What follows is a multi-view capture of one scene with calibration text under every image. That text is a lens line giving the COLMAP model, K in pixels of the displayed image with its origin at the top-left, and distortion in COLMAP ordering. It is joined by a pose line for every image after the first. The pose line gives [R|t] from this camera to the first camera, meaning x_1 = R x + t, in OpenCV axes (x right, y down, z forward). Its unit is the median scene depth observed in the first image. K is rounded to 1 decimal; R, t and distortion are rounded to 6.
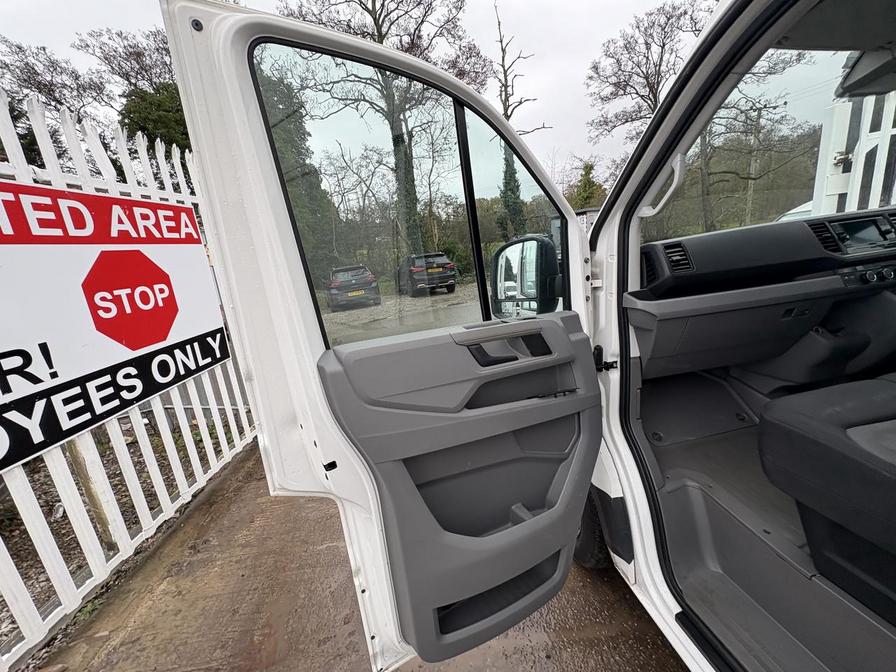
lens RADIAL K [[356.8, 0, 447.3], [0, 356.8, 336.3], [0, 0, 1]] dist [0.000968, -0.000382]
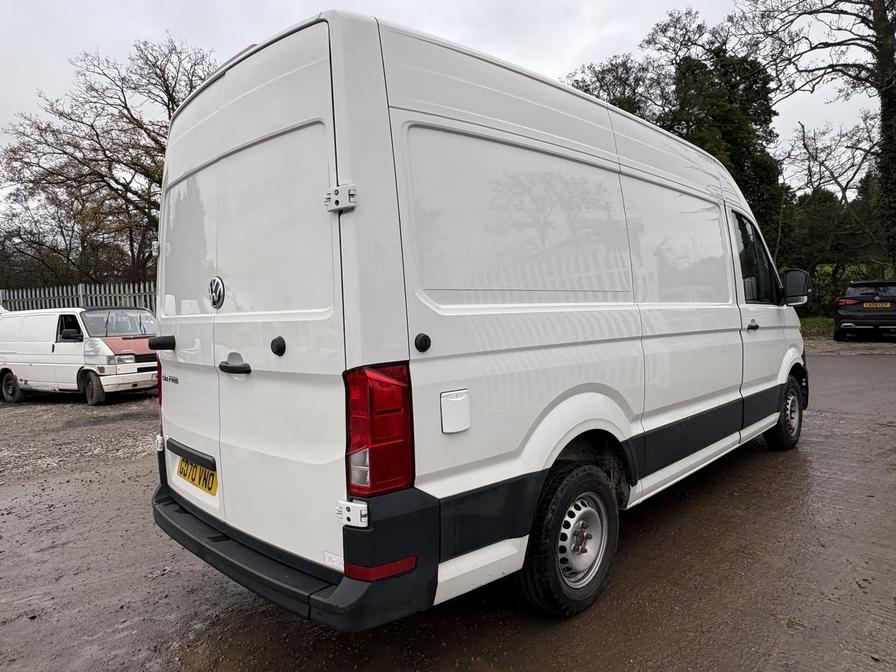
lens RADIAL K [[576.7, 0, 450.0], [0, 576.7, 338.3], [0, 0, 1]] dist [0.003664, 0.002454]
pose [[0.588429, 0.134071, -0.797356, 0.374475], [-0.209918, 0.977673, 0.009476, 0.035257], [0.780824, 0.161803, 0.603435, -0.281497]]
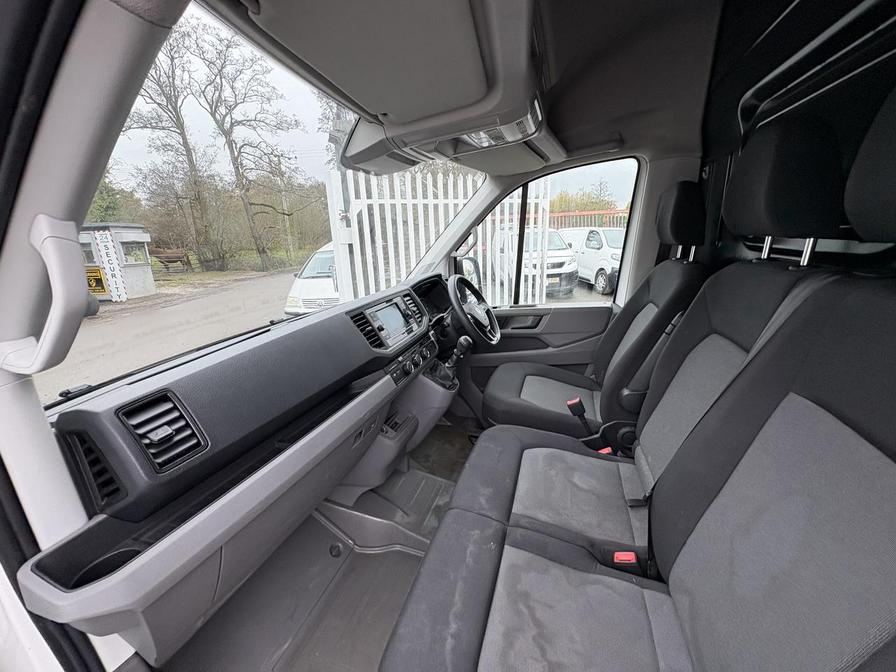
lens RADIAL K [[356.8, 0, 447.5], [0, 356.8, 336.5], [0, 0, 1]] dist [0.000968, -0.000382]
pose [[0.472118, -0.150912, 0.868522, 0.041262], [0.198543, 0.978127, 0.062031, -0.027520], [-0.858886, 0.143153, 0.491754, 0.042510]]
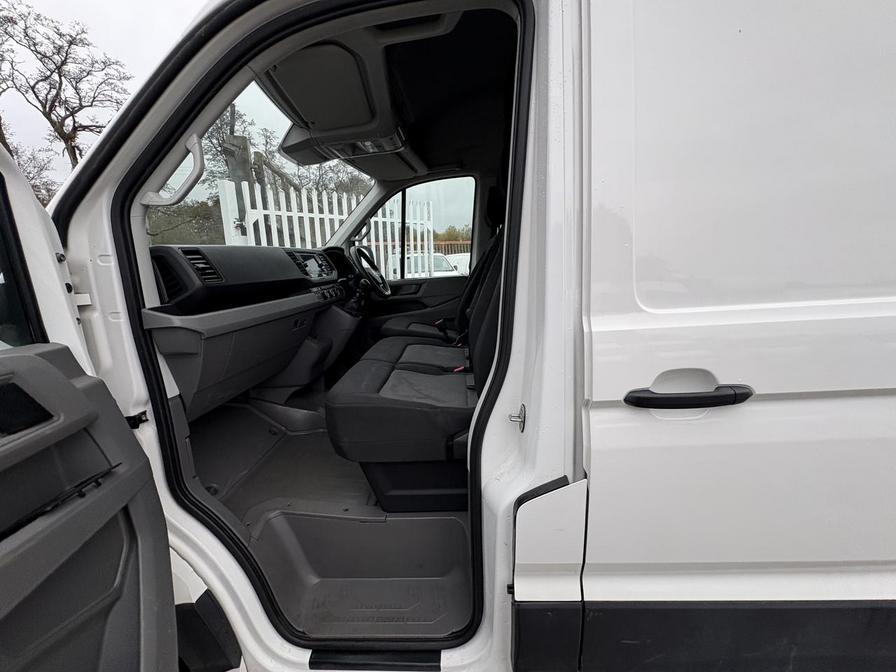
lens RADIAL K [[356.8, 0, 449.0], [0, 356.8, 337.5], [0, 0, 1]] dist [0.000968, -0.000382]
pose [[0.201891, -0.094175, 0.974870, -0.006939], [0.232825, 0.971448, 0.045627, 0.003948], [-0.951332, 0.217762, 0.218053, 0.028043]]
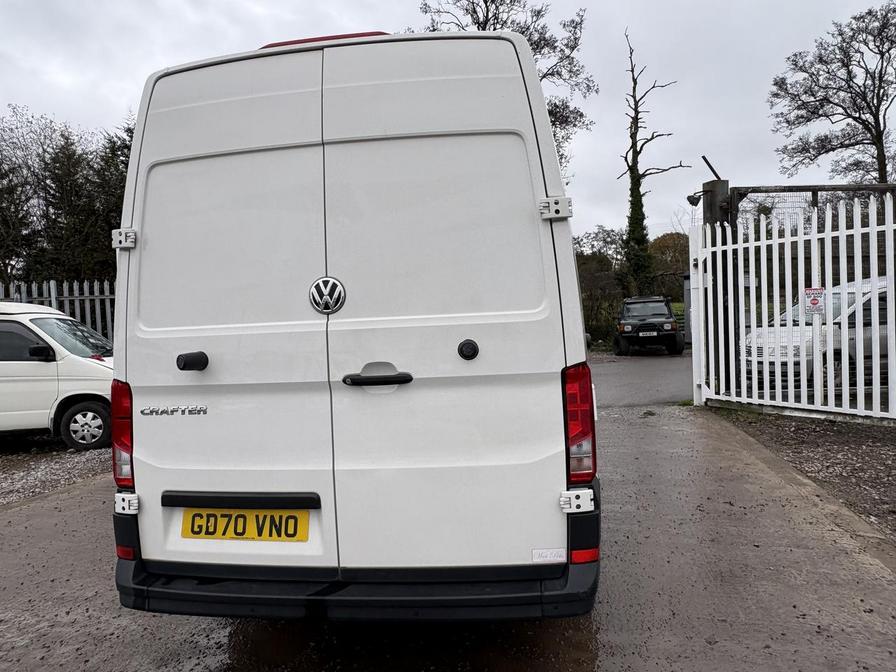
lens RADIAL K [[576.7, 0, 450.9], [0, 576.7, 333.1], [0, 0, 1]] dist [0.003664, 0.002454]
pose [[0.954076, 0.077563, -0.289349, 0.254674], [-0.129477, 0.977788, -0.164821, 0.072046], [0.270138, 0.194716, 0.942927, -0.373362]]
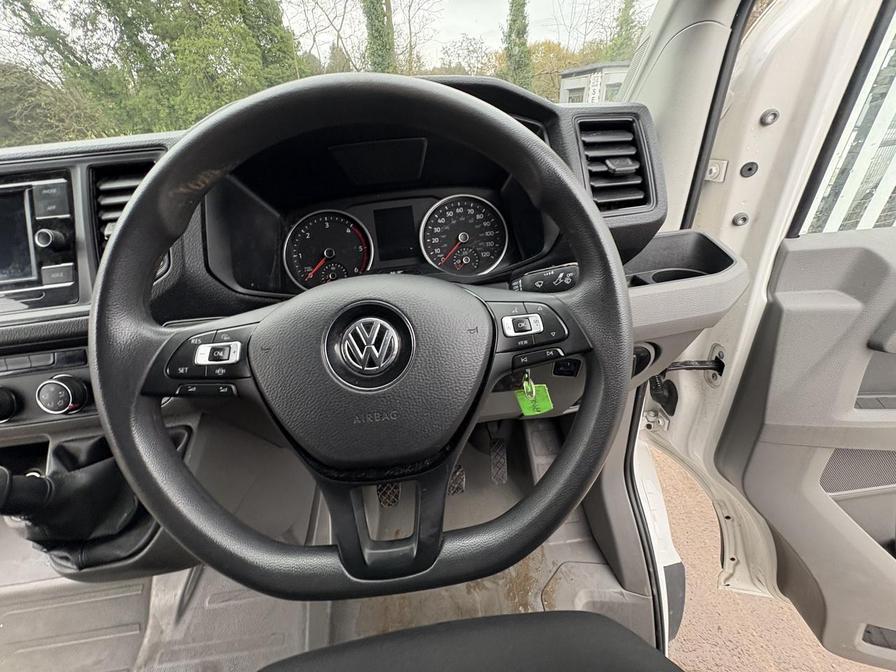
lens RADIAL K [[356.8, 0, 448.6], [0, 356.8, 334.4], [0, 0, 1]] dist [0.000968, -0.000382]
pose [[0.997024, 0.059643, -0.048842, 0.159357], [-0.041442, 0.948911, 0.312810, -0.033099], [0.065004, -0.309855, 0.948559, 0.075808]]
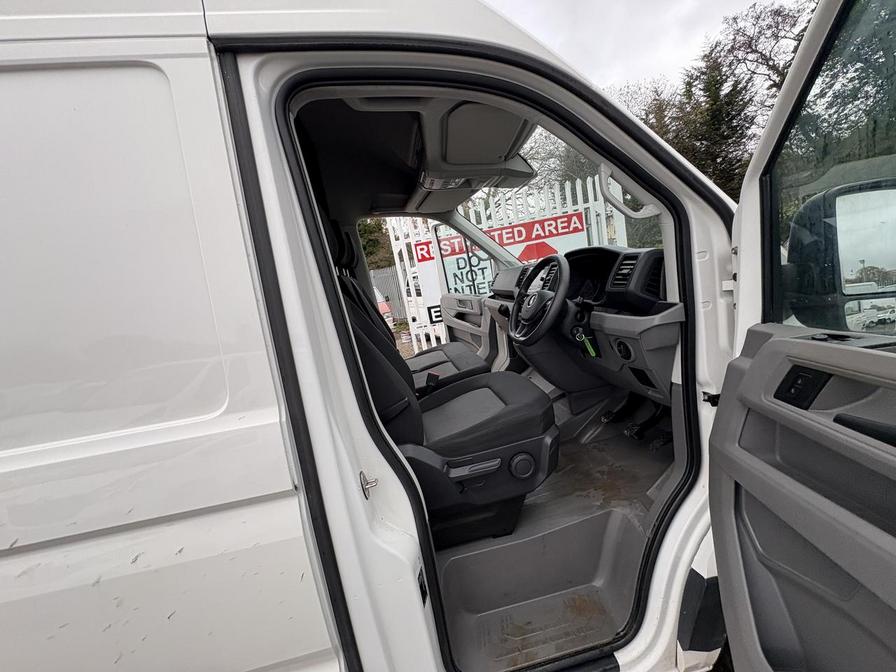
lens RADIAL K [[356.8, 0, 446.0], [0, 356.8, 336.4], [0, 0, 1]] dist [0.000968, -0.000382]
pose [[0.004384, 0.278593, -0.960399, 0.258724], [-0.067227, 0.958318, 0.277683, -0.043101], [0.997728, 0.063347, 0.022930, 0.061876]]
